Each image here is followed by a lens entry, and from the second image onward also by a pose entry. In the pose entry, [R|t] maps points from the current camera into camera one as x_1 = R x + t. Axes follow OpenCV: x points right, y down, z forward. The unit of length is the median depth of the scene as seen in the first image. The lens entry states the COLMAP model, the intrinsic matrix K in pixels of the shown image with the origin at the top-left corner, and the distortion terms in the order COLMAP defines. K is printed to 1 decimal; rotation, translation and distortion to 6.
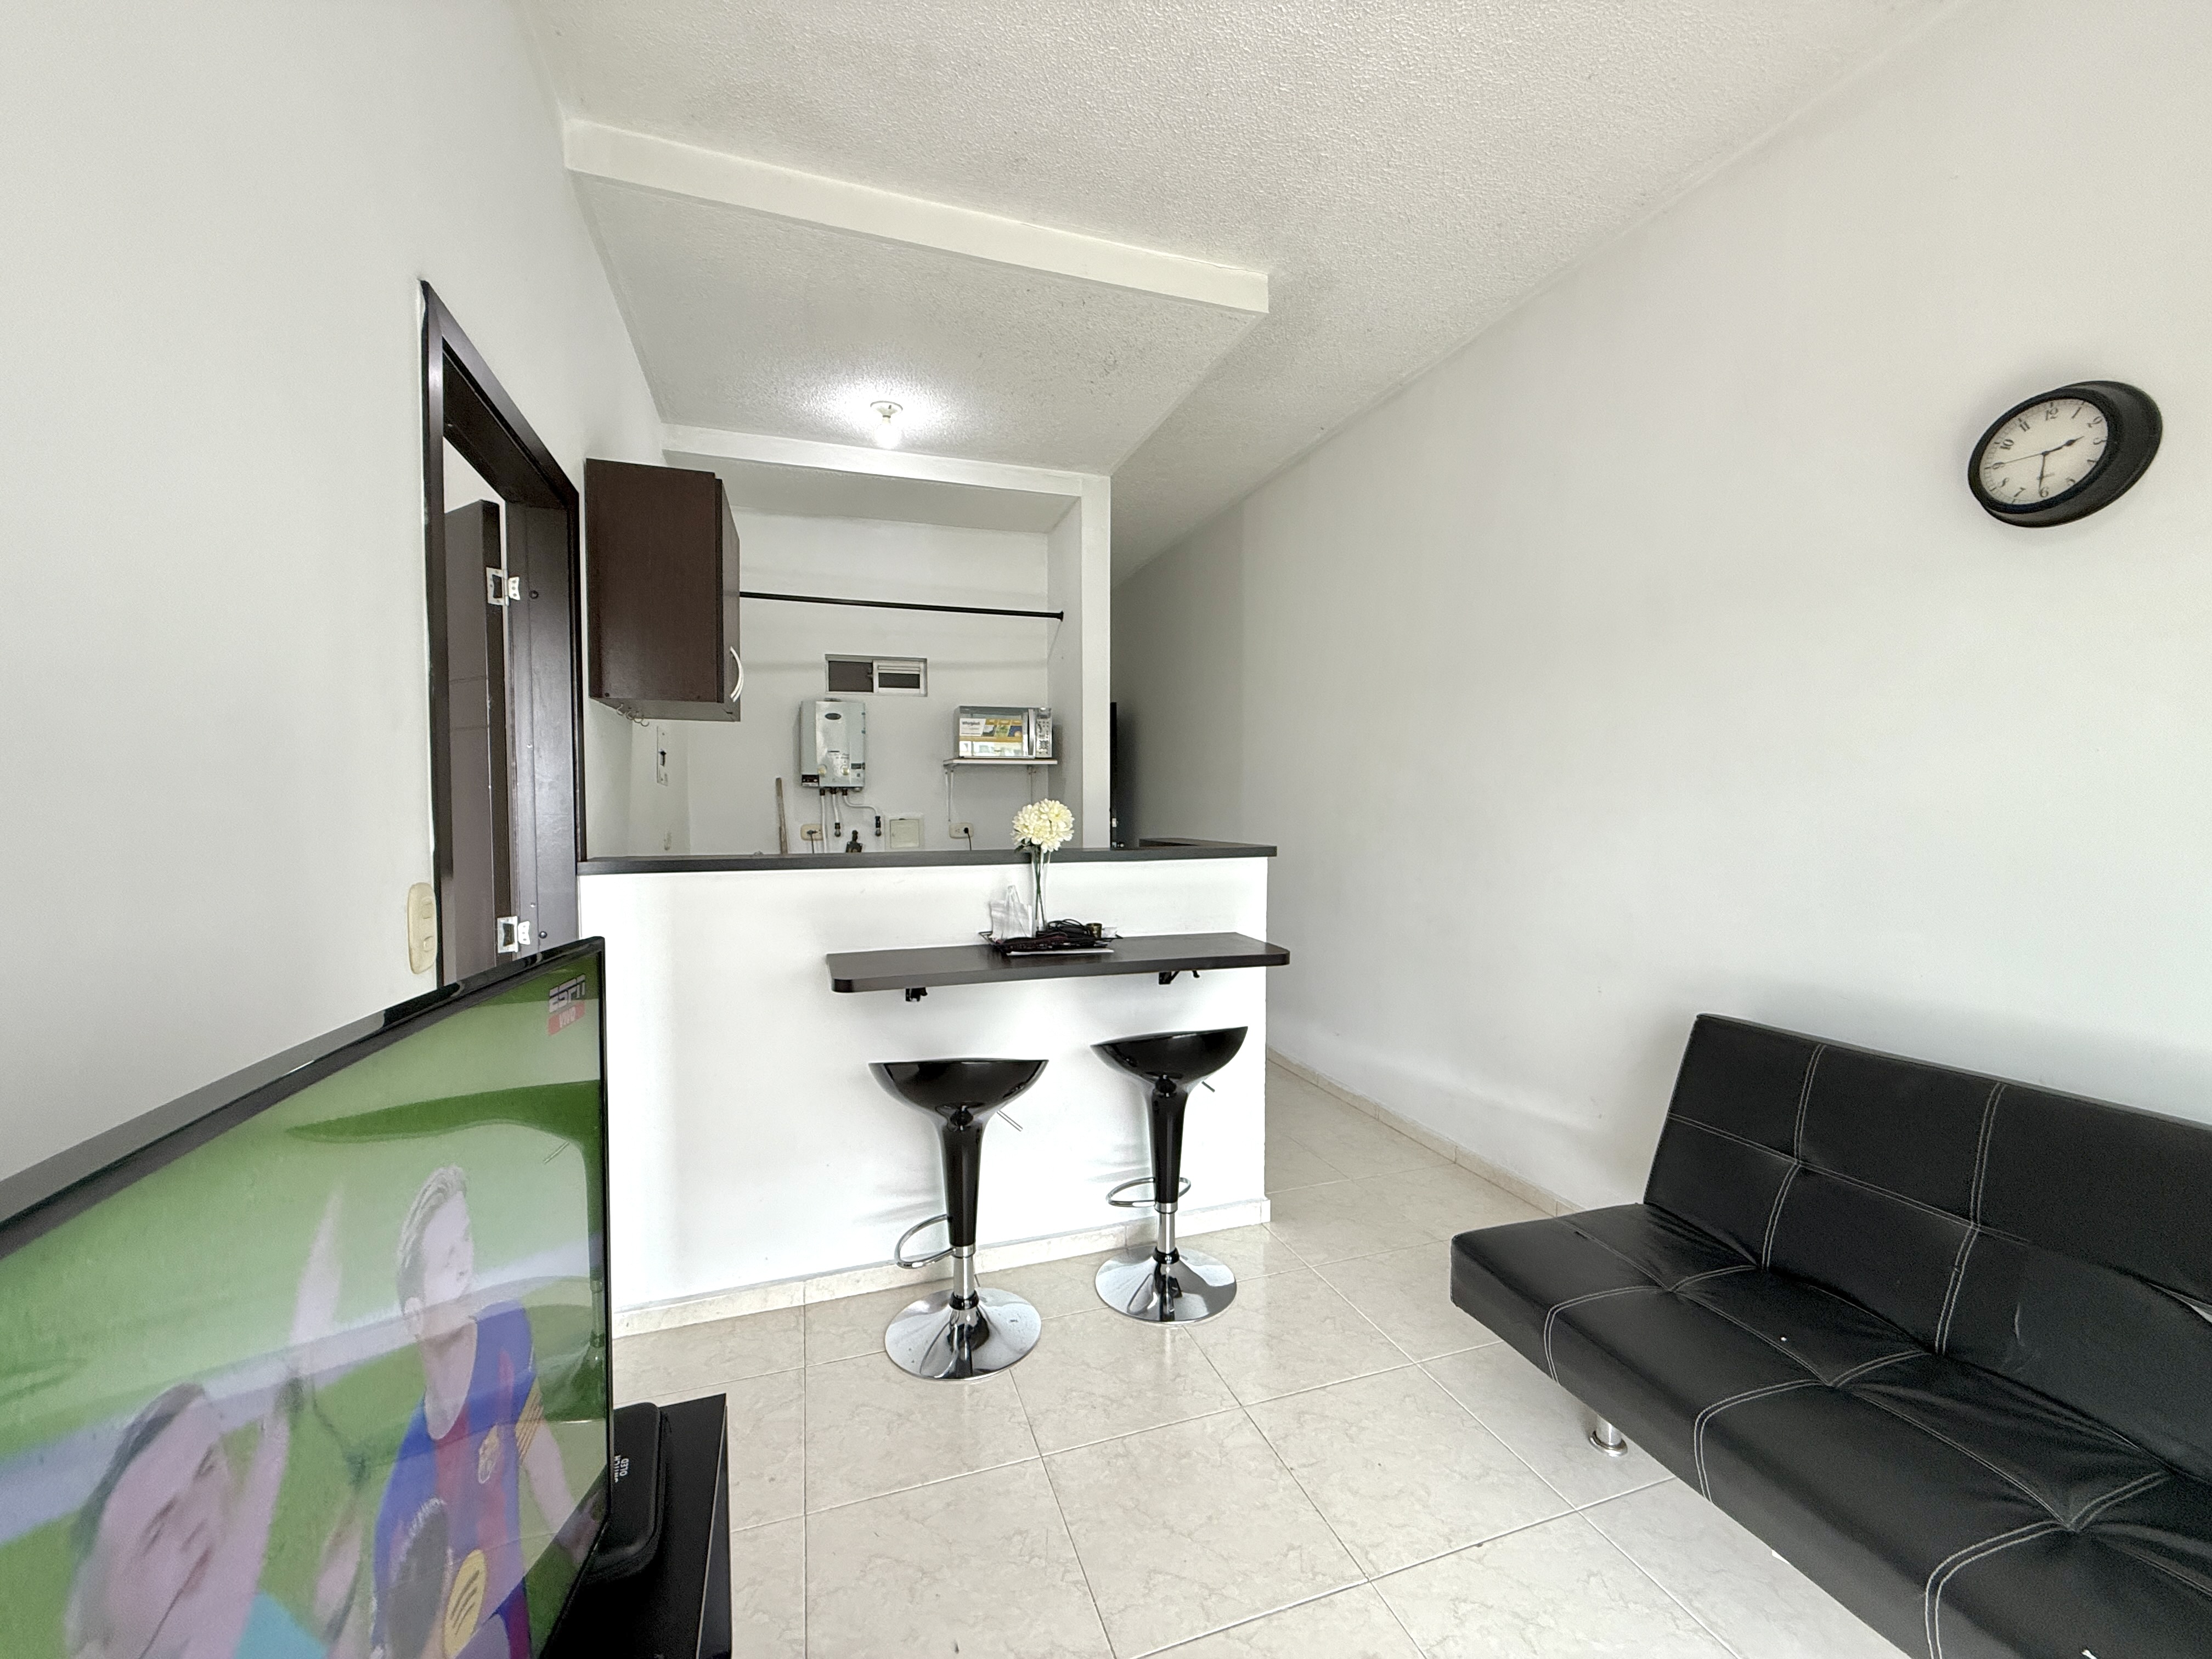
lens RADIAL K [[881.3, 0, 1087.4], [0, 881.3, 824.3], [0, 0, 1]] dist [0.001839, 0.000331]
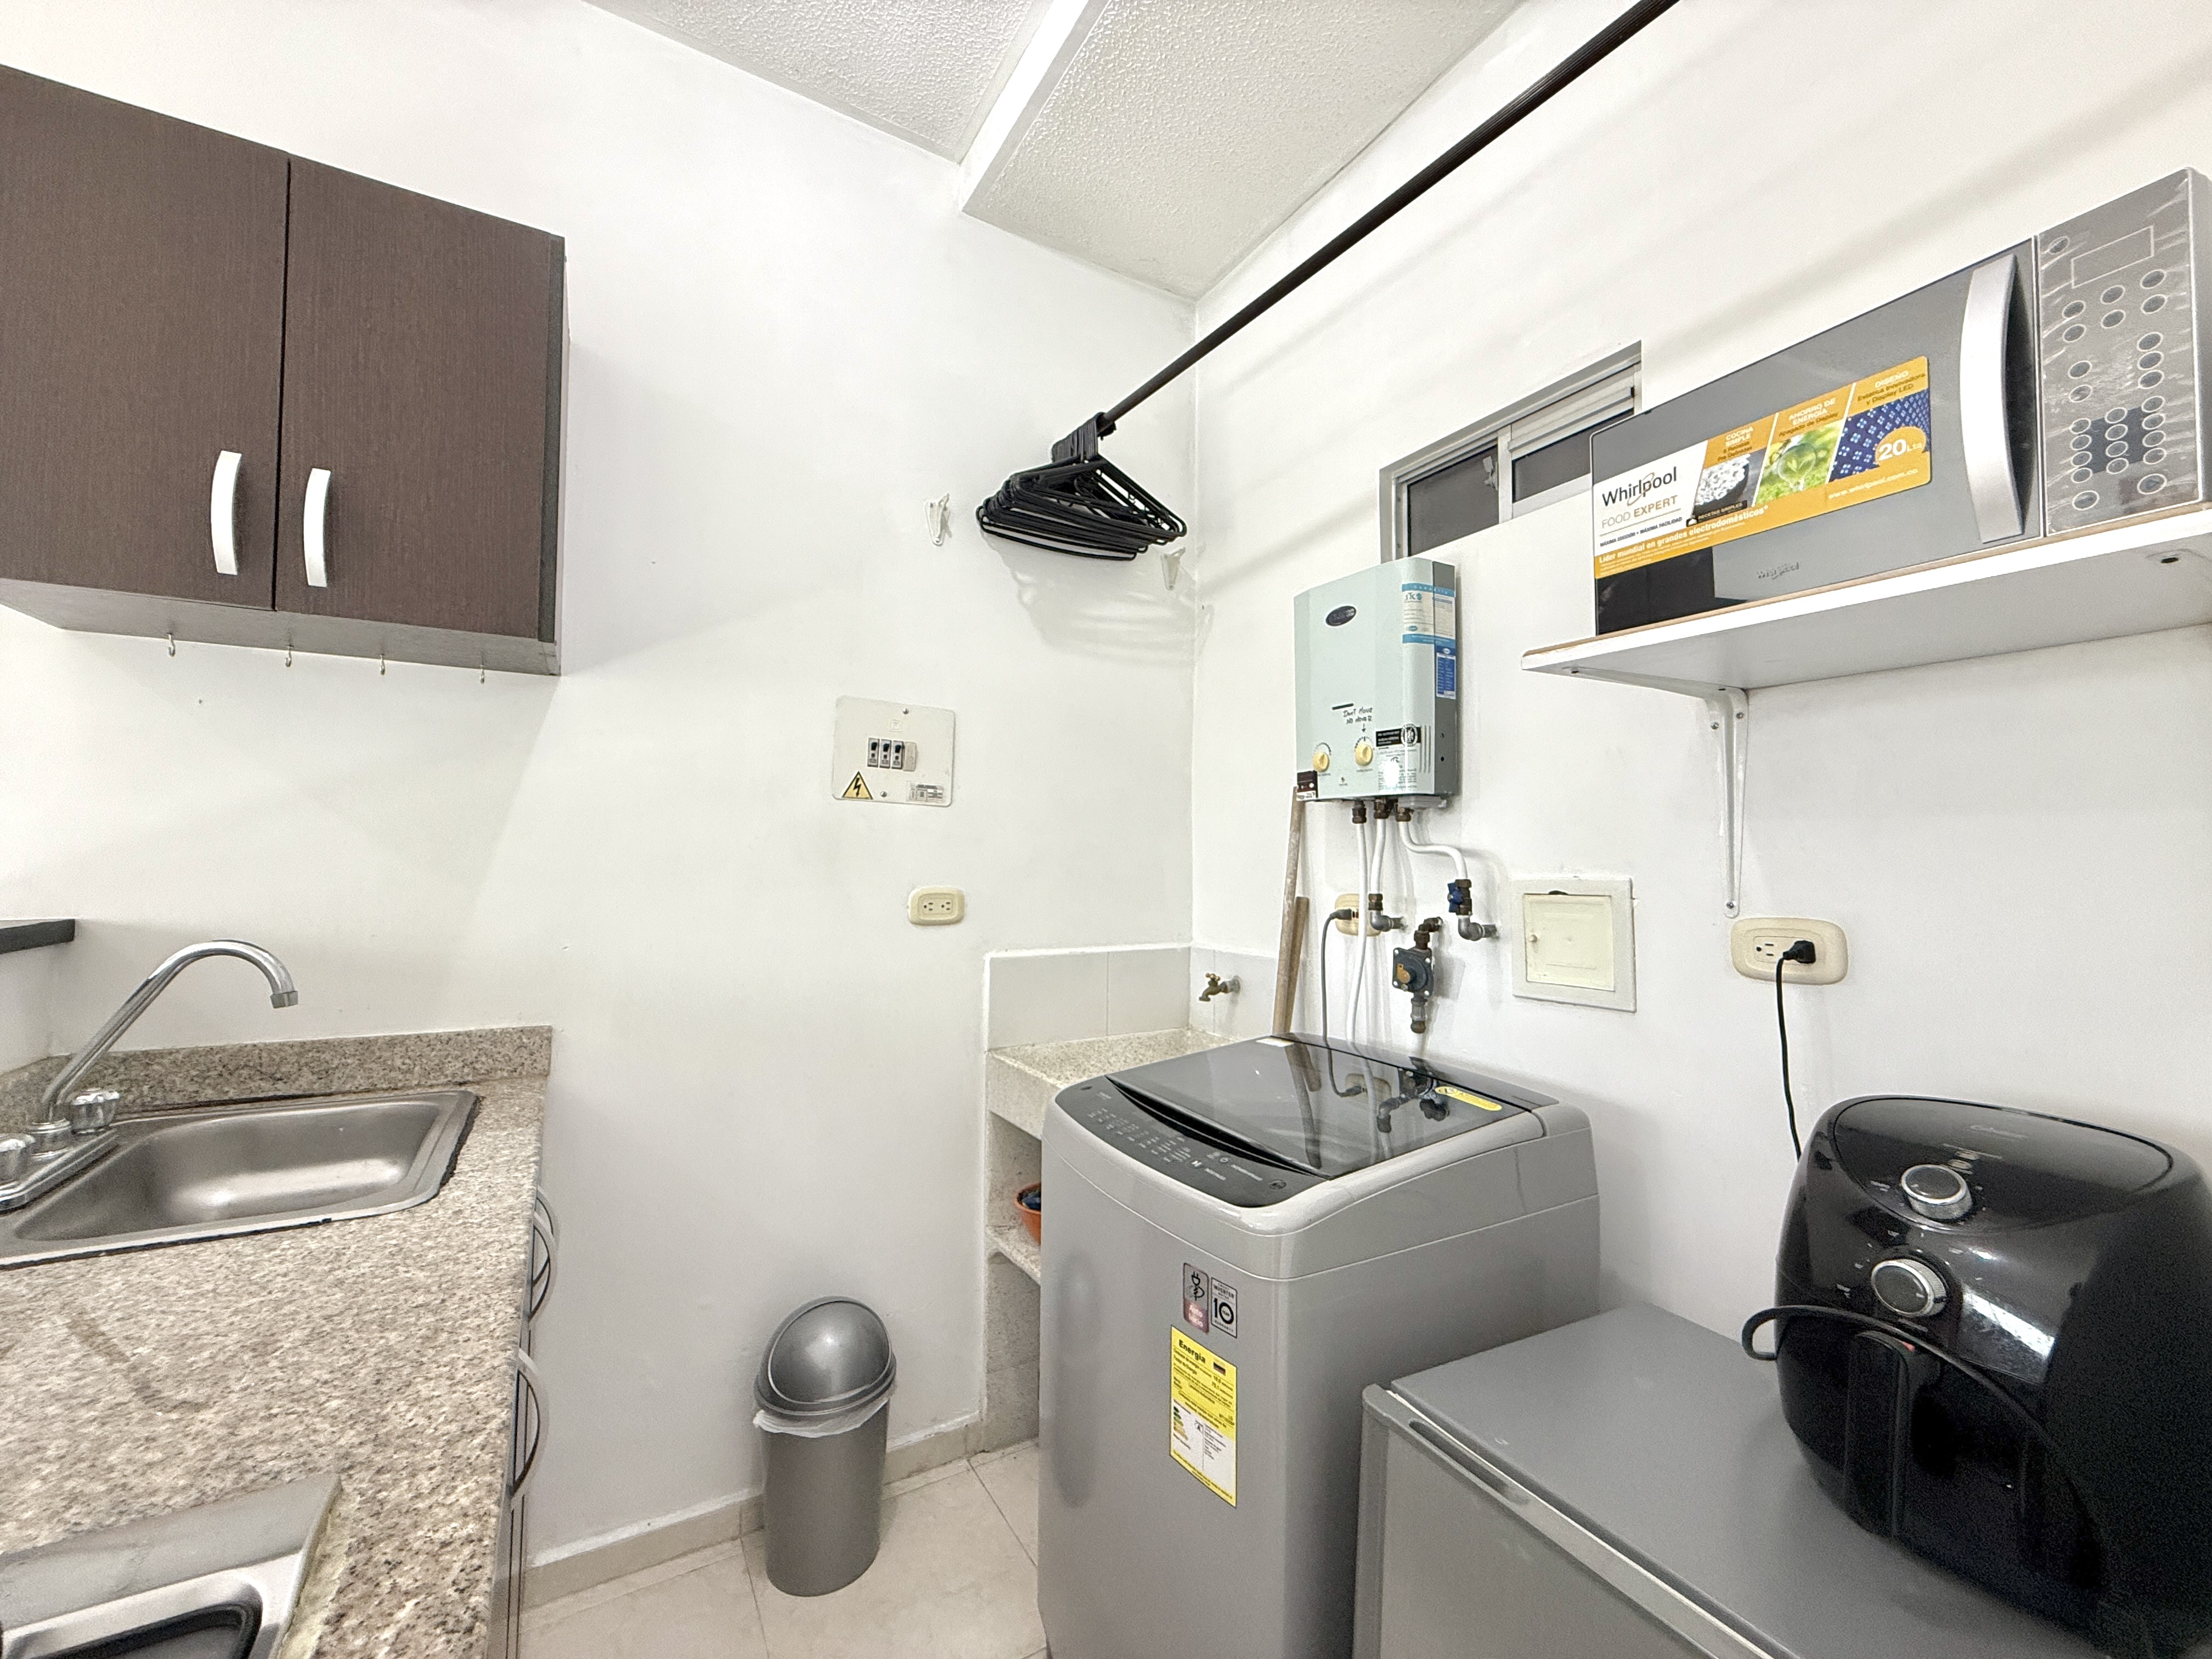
lens RADIAL K [[881.3, 0, 1094.3], [0, 881.3, 824.4], [0, 0, 1]] dist [0.001839, 0.000331]
pose [[0.201556, -0.034305, -0.978876, 0.096533], [-0.037179, 0.998398, -0.042644, -0.016799], [0.978771, 0.044989, 0.199958, 1.236470]]
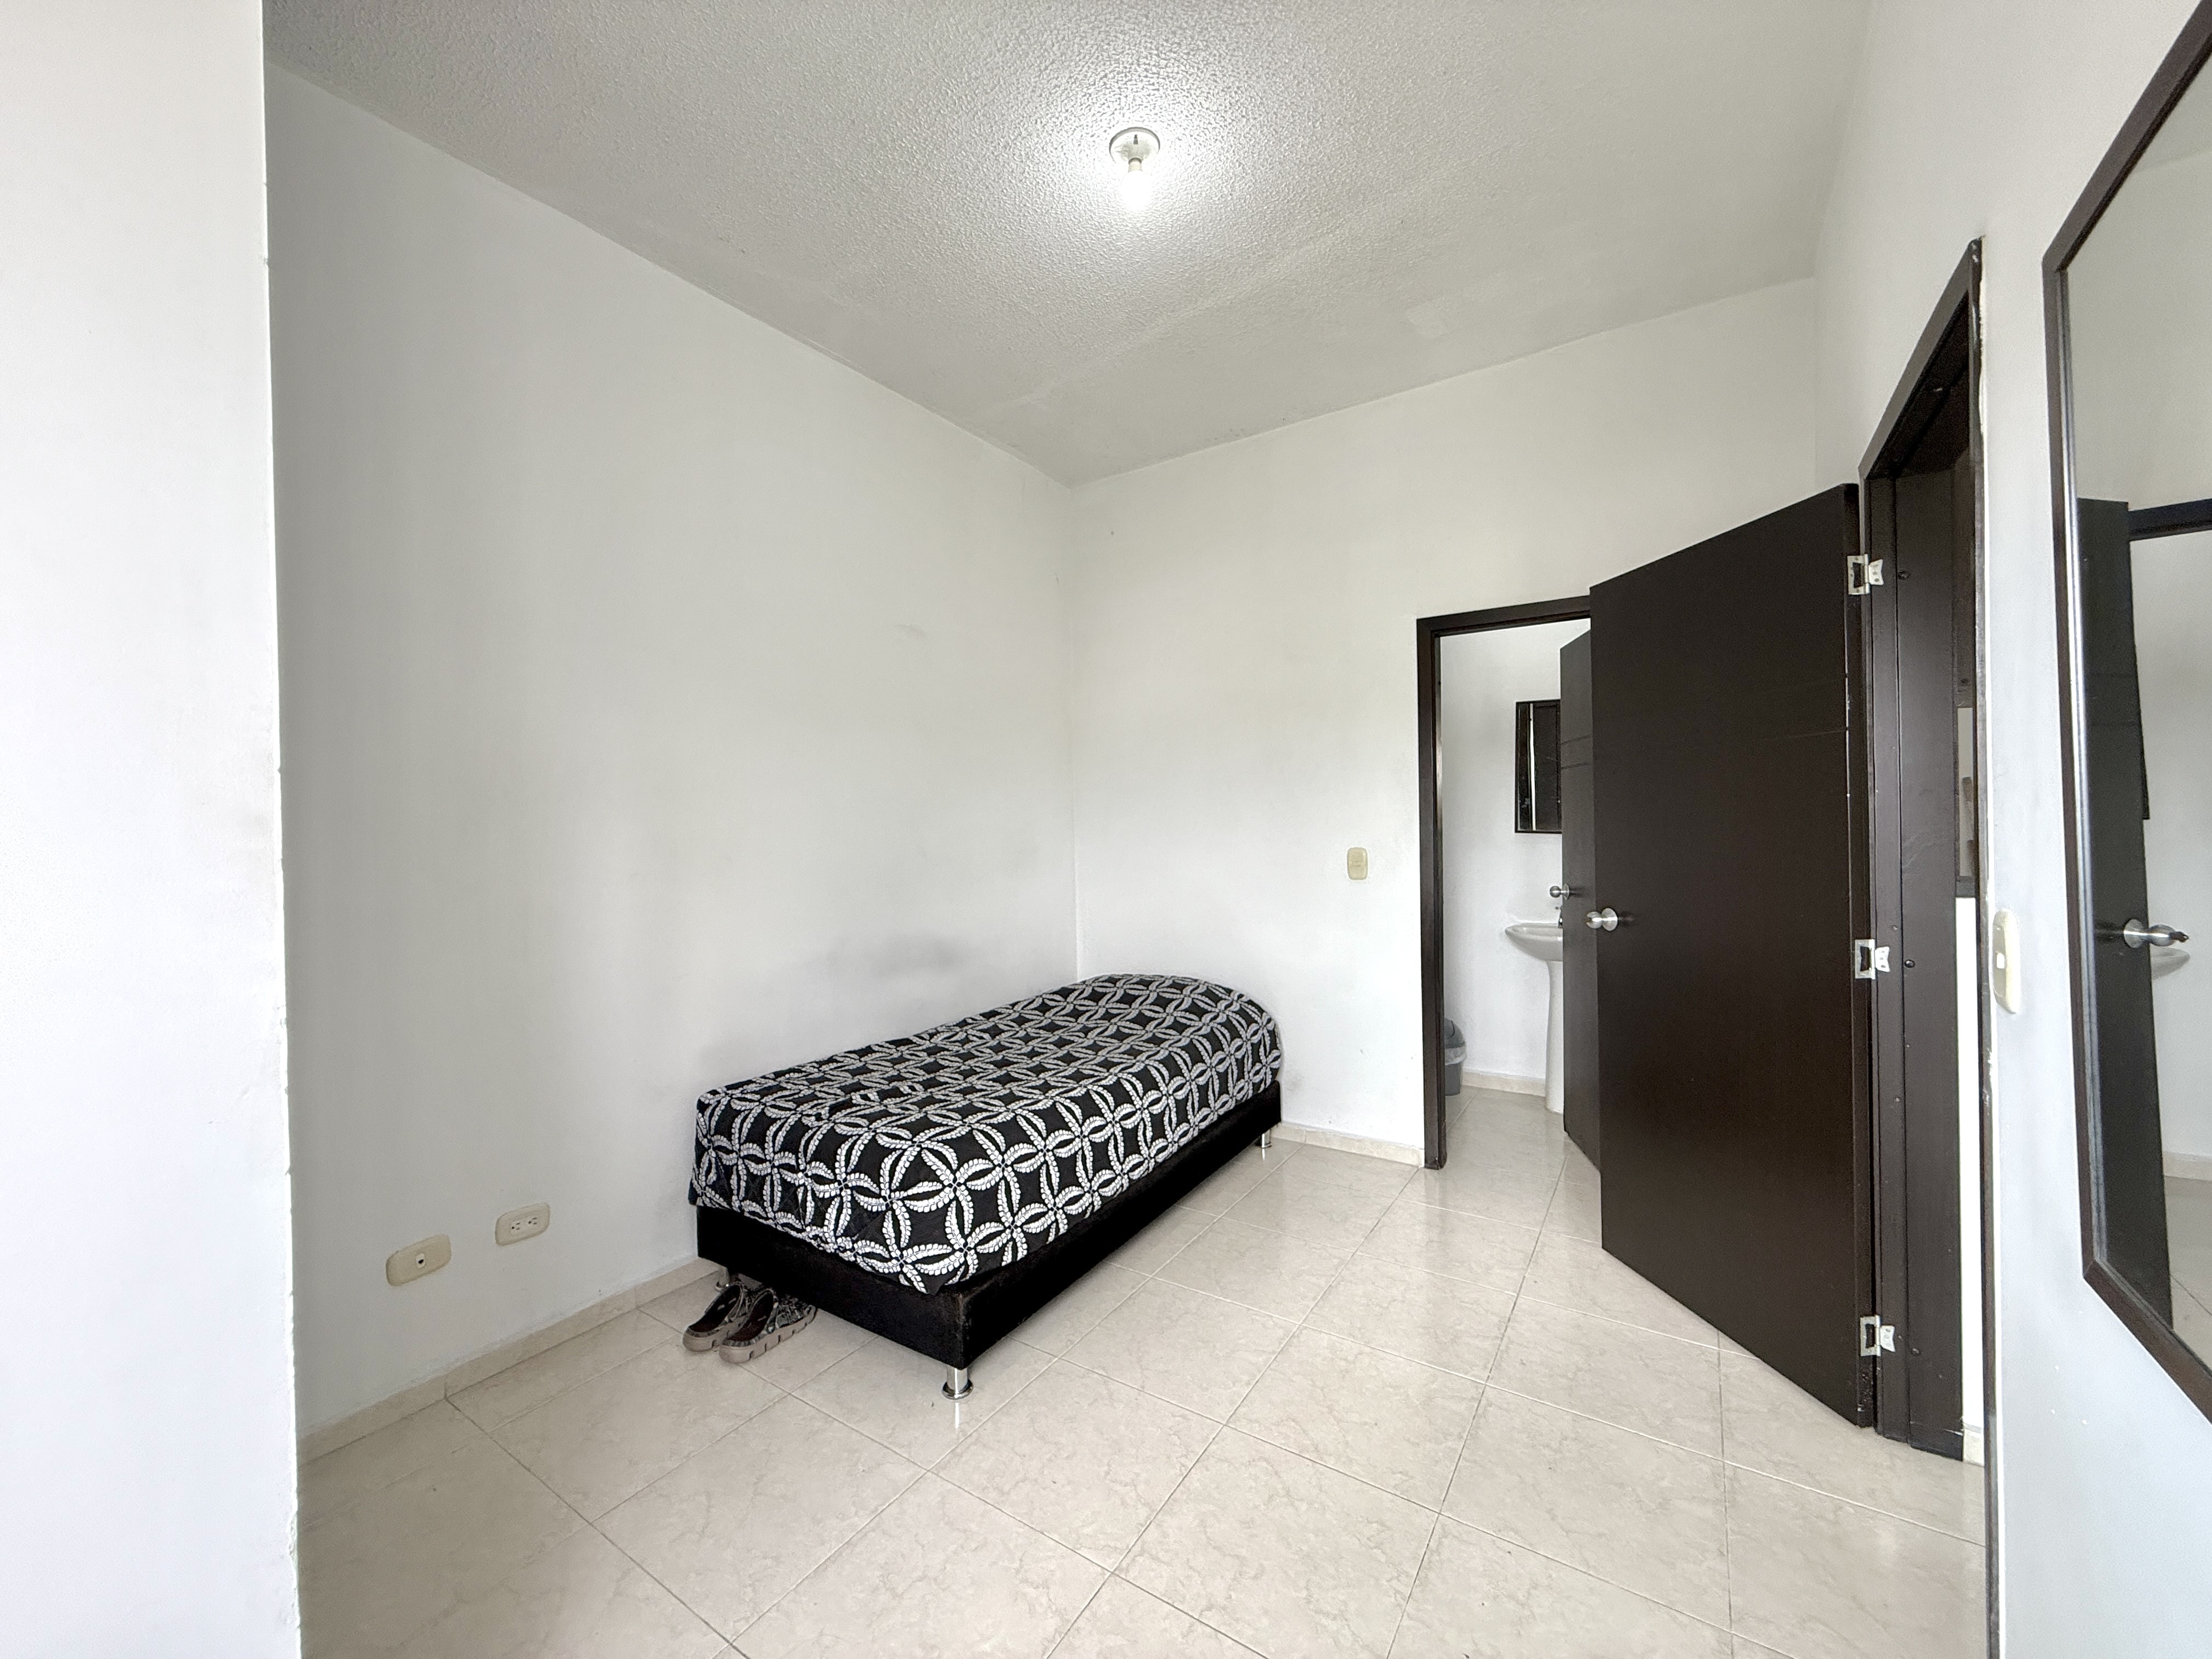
lens RADIAL K [[881.3, 0, 1092.0], [0, 881.3, 830.8], [0, 0, 1]] dist [0.001839, 0.000331]
pose [[0.610815, -0.002478, -0.791769, -0.301935], [-0.006009, 0.999952, -0.007765, 0.004381], [0.791750, 0.009501, 0.610771, -0.124076]]
